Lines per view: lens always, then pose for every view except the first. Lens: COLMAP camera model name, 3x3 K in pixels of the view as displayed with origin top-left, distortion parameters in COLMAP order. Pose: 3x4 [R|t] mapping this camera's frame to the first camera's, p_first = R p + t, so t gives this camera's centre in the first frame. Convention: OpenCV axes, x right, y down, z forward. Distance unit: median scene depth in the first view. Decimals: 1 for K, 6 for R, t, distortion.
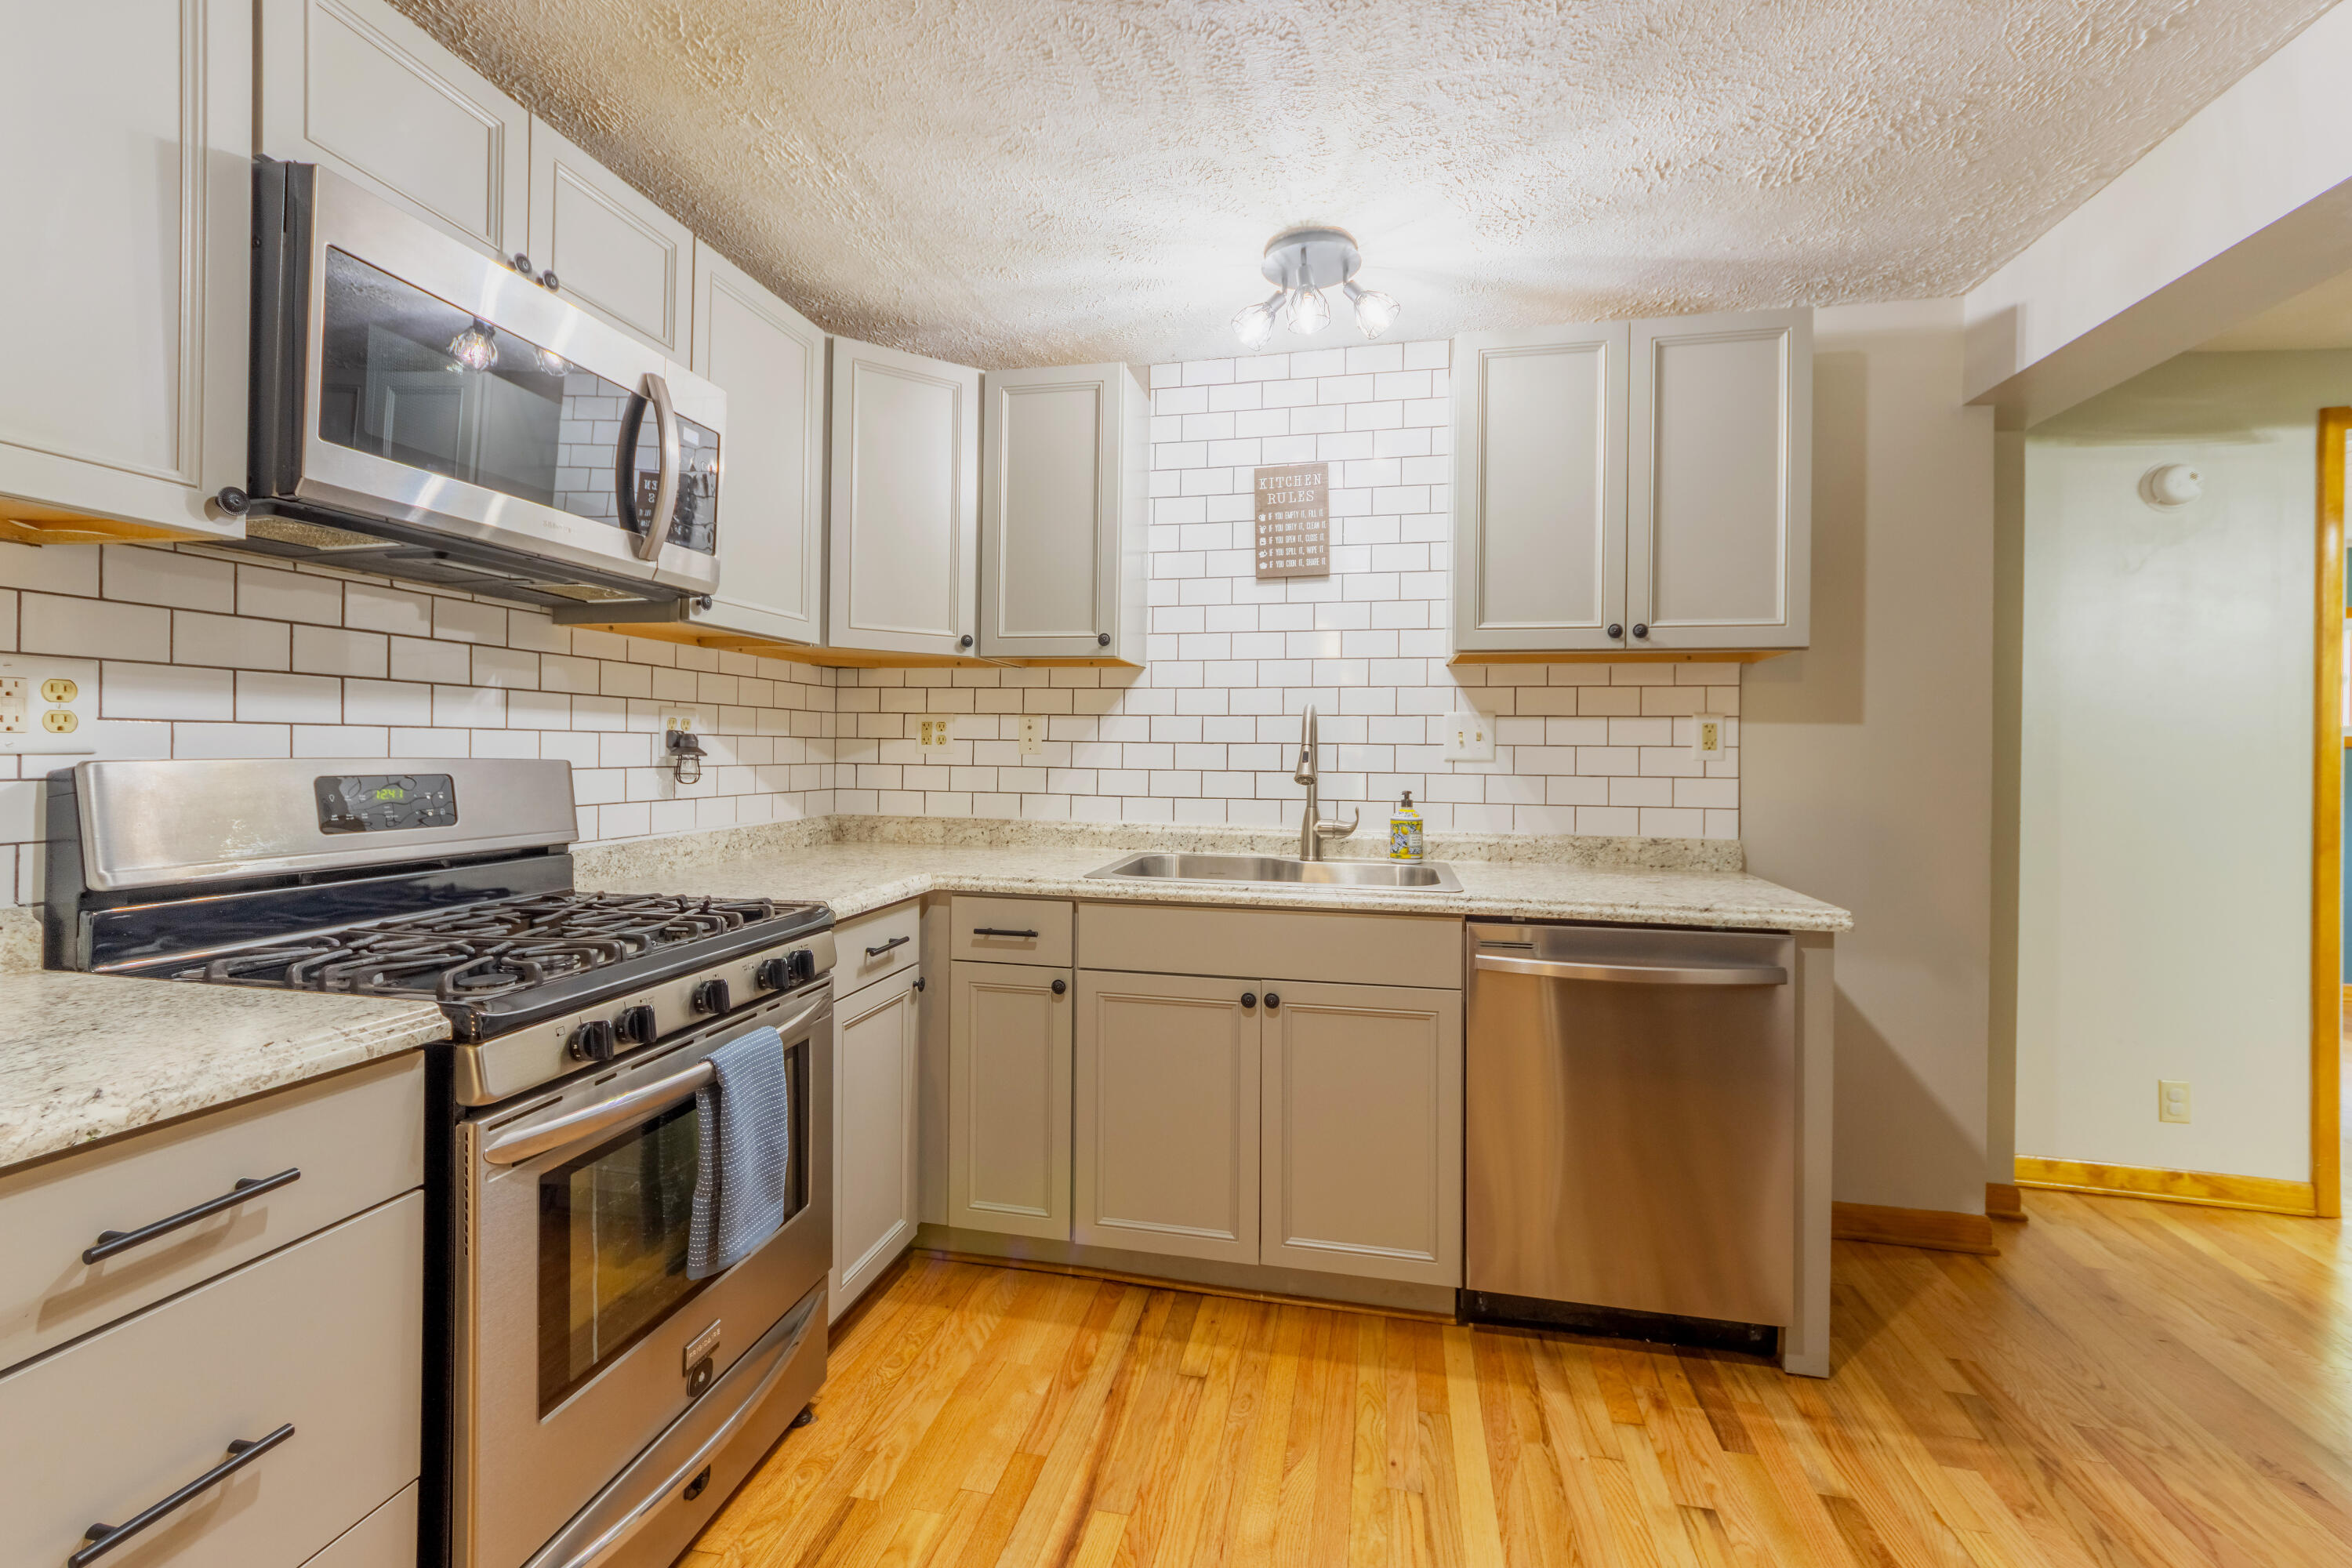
lens RADIAL K [[977.0, 0, 1170.7], [0, 977.0, 749.0], [0, 0, 1]] dist [0.000446, 0.007394]
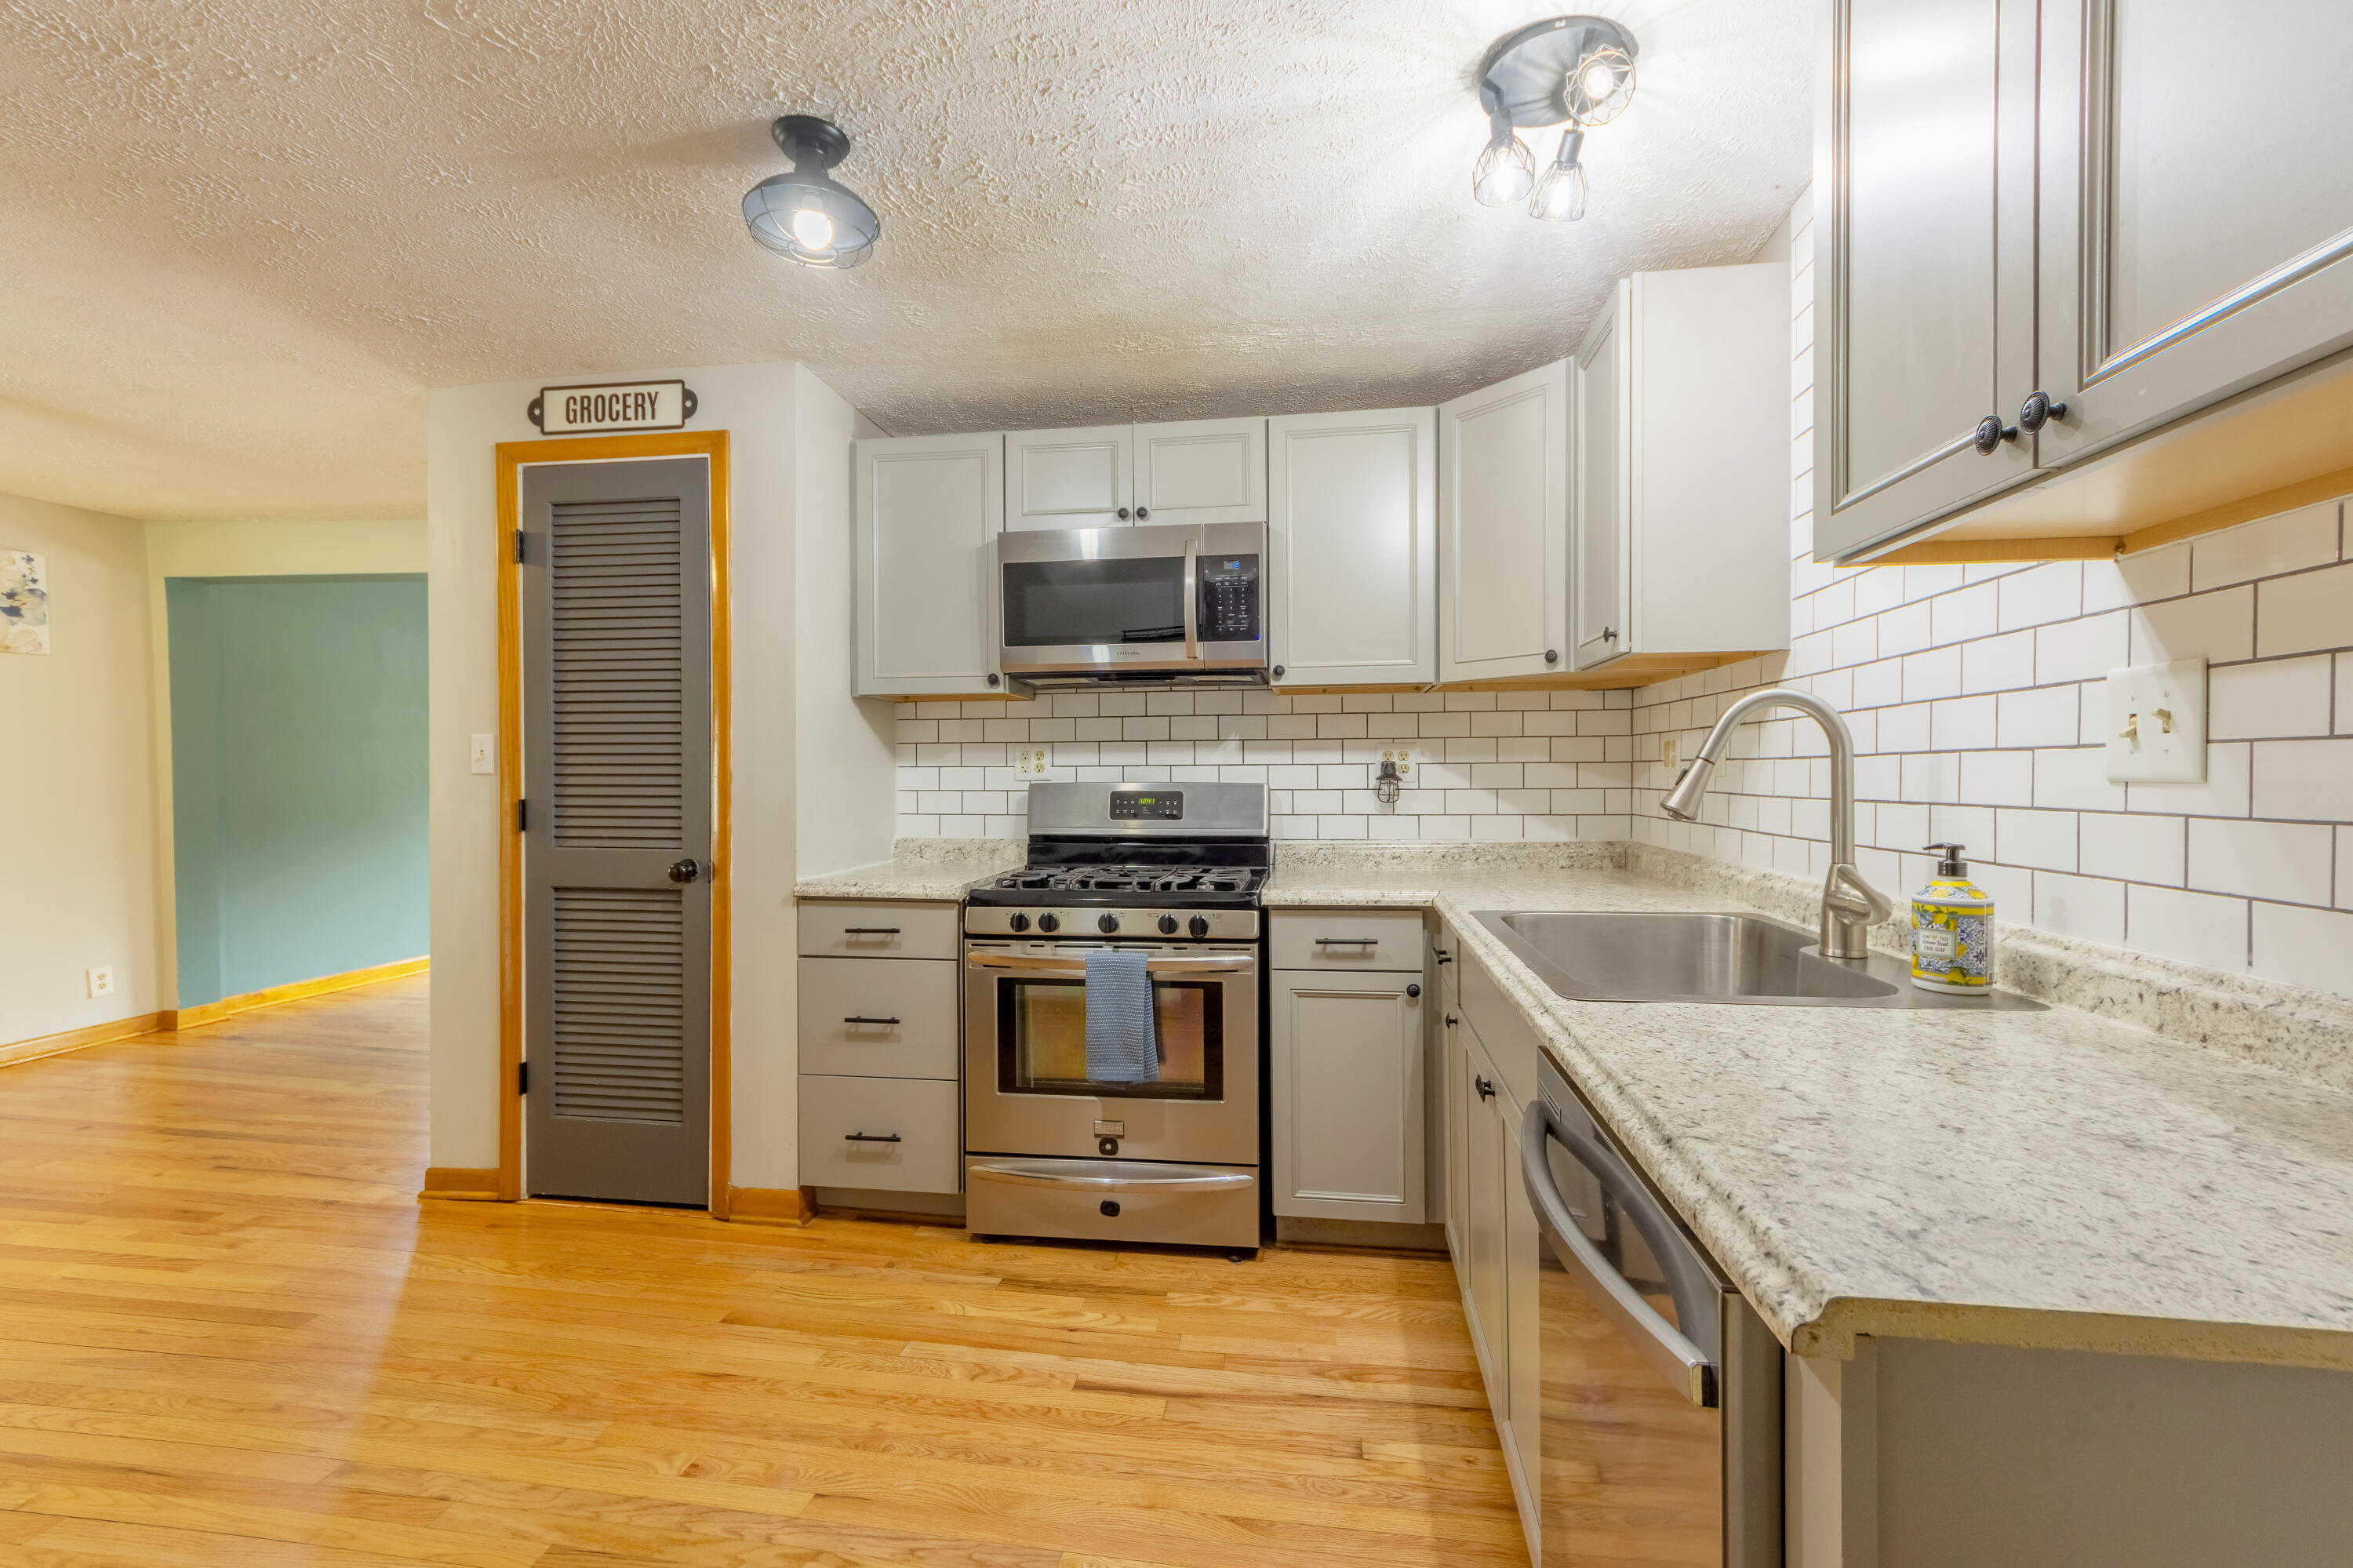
lens RADIAL K [[985.8, 0, 1174.7], [0, 985.8, 781.6], [0, 0, 1]] dist [-0.000716, -0.000113]
pose [[0.068824, -0.004930, -0.997617, 0.708760], [0.008806, 0.999952, -0.004334, 0.010345], [0.997590, -0.008487, 0.068864, 0.576518]]
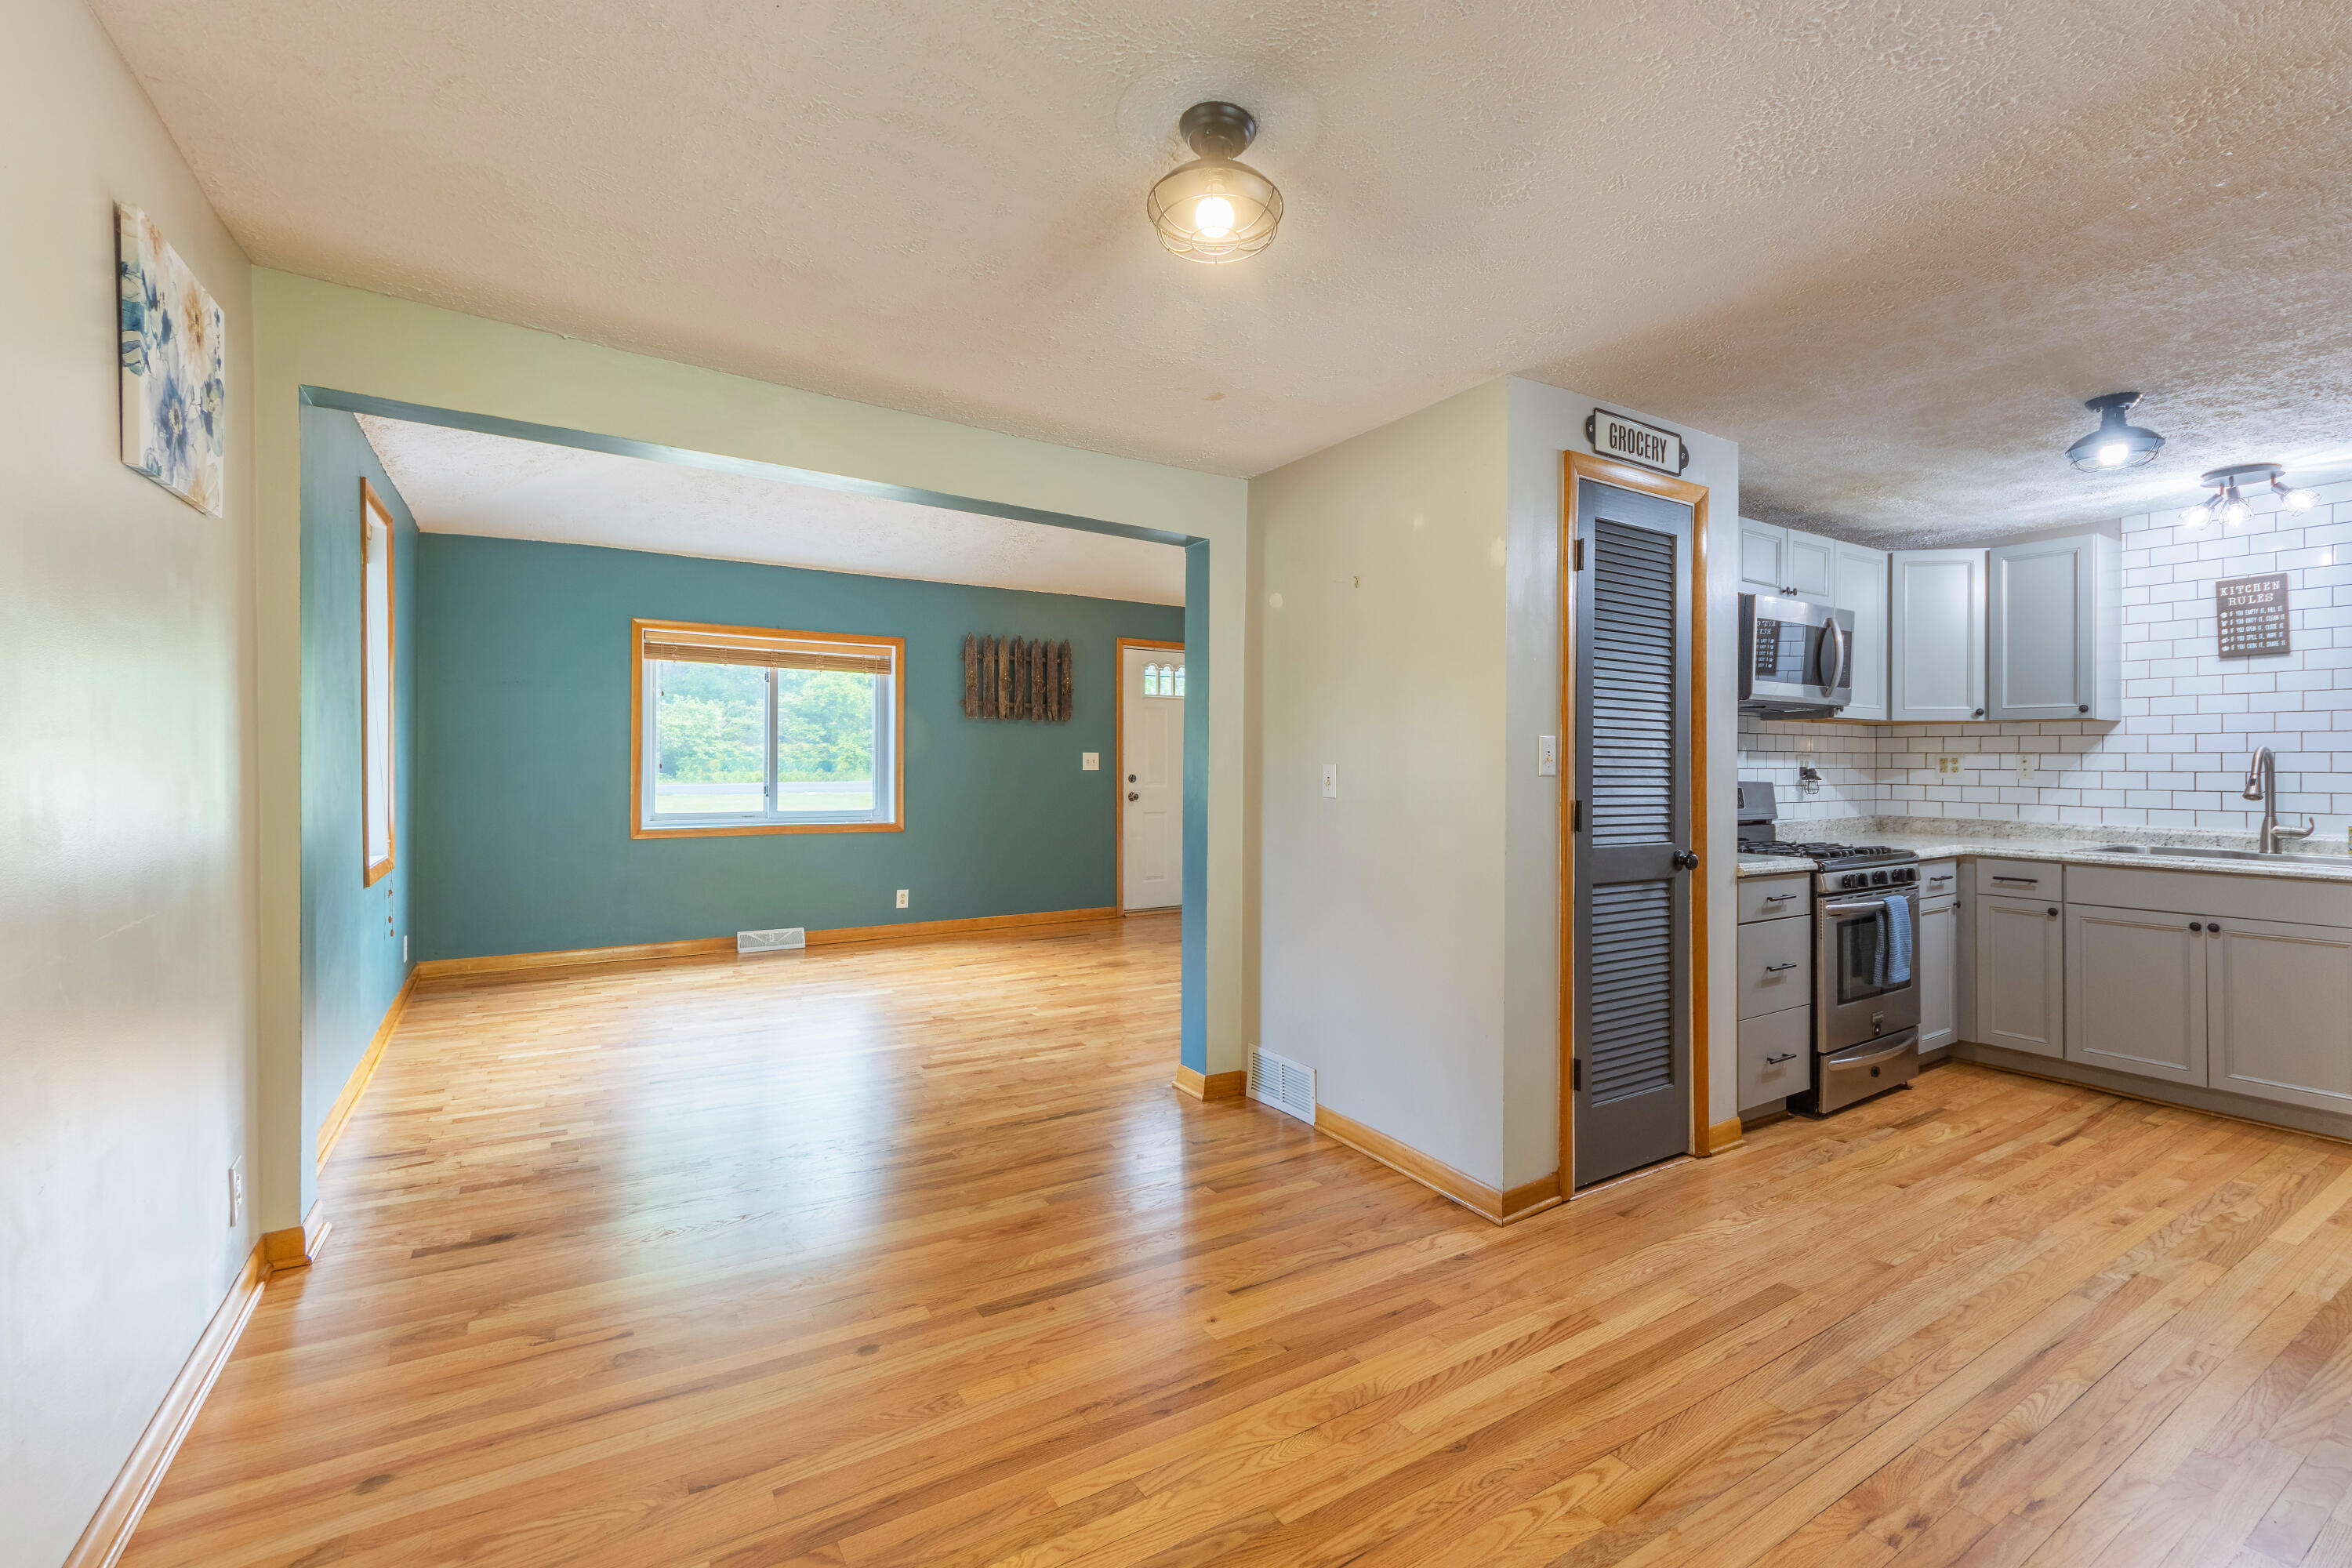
lens RADIAL K [[1036.7, 0, 1239.4], [0, 1036.7, 752.6], [0, 0, 1]] dist [-0.001875, -0.000430]
pose [[0.719828, -0.014222, -0.694007, 0.111717], [0.004875, 0.999869, -0.015434, -0.019295], [0.694135, 0.007726, 0.719803, -1.176604]]
